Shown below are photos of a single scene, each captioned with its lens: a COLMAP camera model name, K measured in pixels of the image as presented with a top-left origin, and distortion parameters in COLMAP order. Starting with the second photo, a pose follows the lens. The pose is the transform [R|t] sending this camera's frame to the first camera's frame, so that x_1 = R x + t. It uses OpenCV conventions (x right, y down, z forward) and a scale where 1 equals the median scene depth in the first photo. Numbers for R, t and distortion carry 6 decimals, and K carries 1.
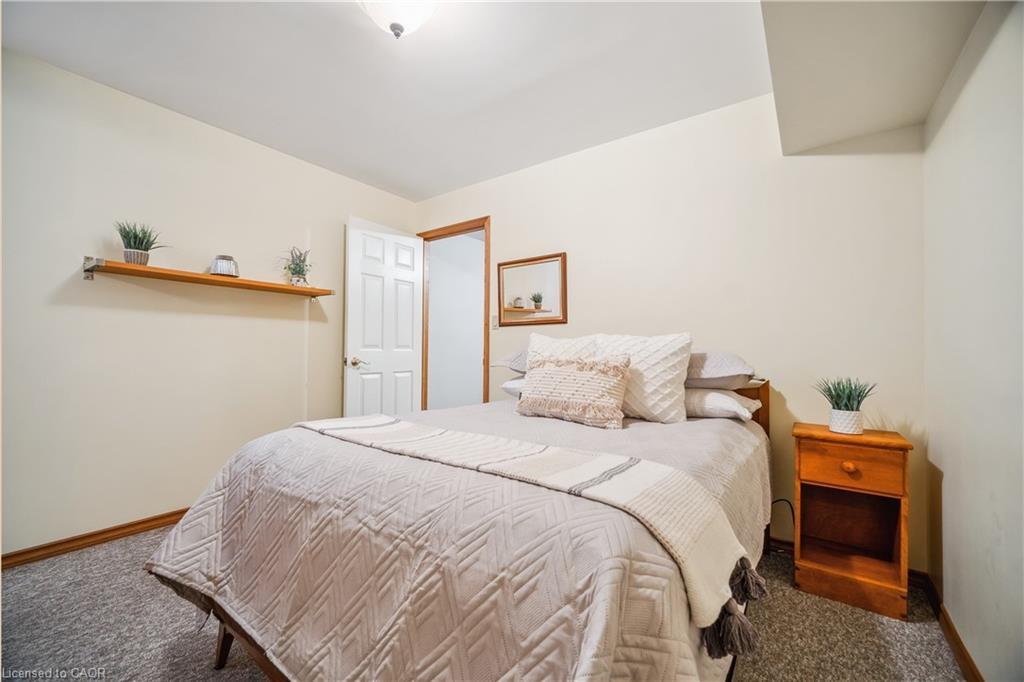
lens RADIAL K [[402.8, 0, 507.9], [0, 402.8, 342.2], [0, 0, 1]] dist [0.000716, 0.000188]
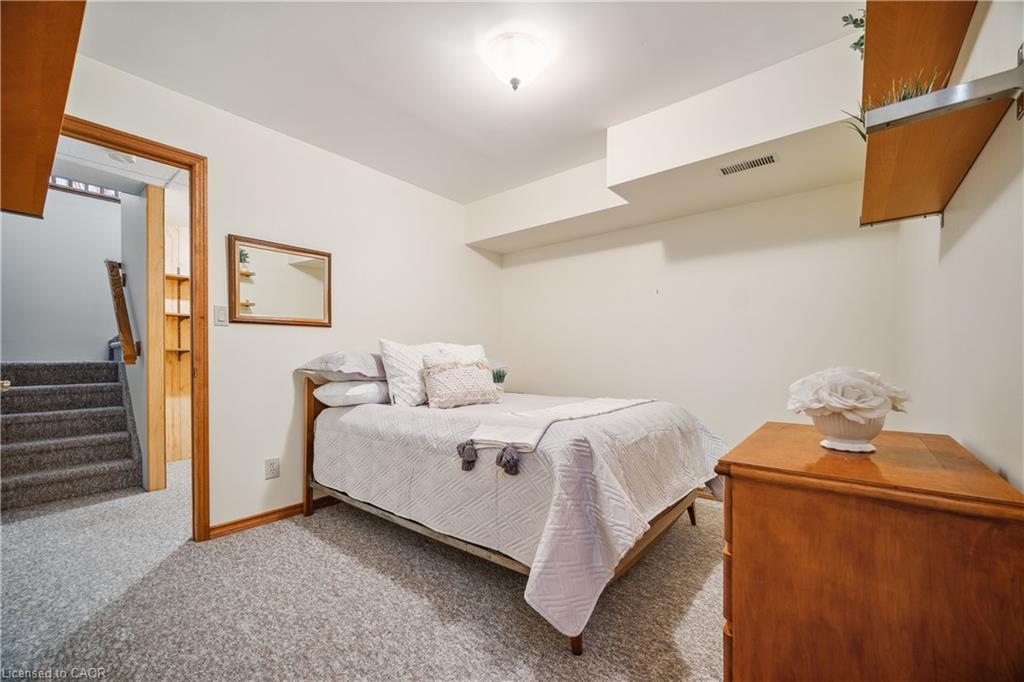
lens RADIAL K [[413.6, 0, 513.1], [0, 413.6, 356.1], [0, 0, 1]] dist [0.002582, 0.000222]
pose [[0.050432, 0.002221, 0.998725, -0.743990], [-0.006968, 0.999974, -0.001872, 0.018847], [-0.998703, -0.006865, 0.050446, 0.463551]]
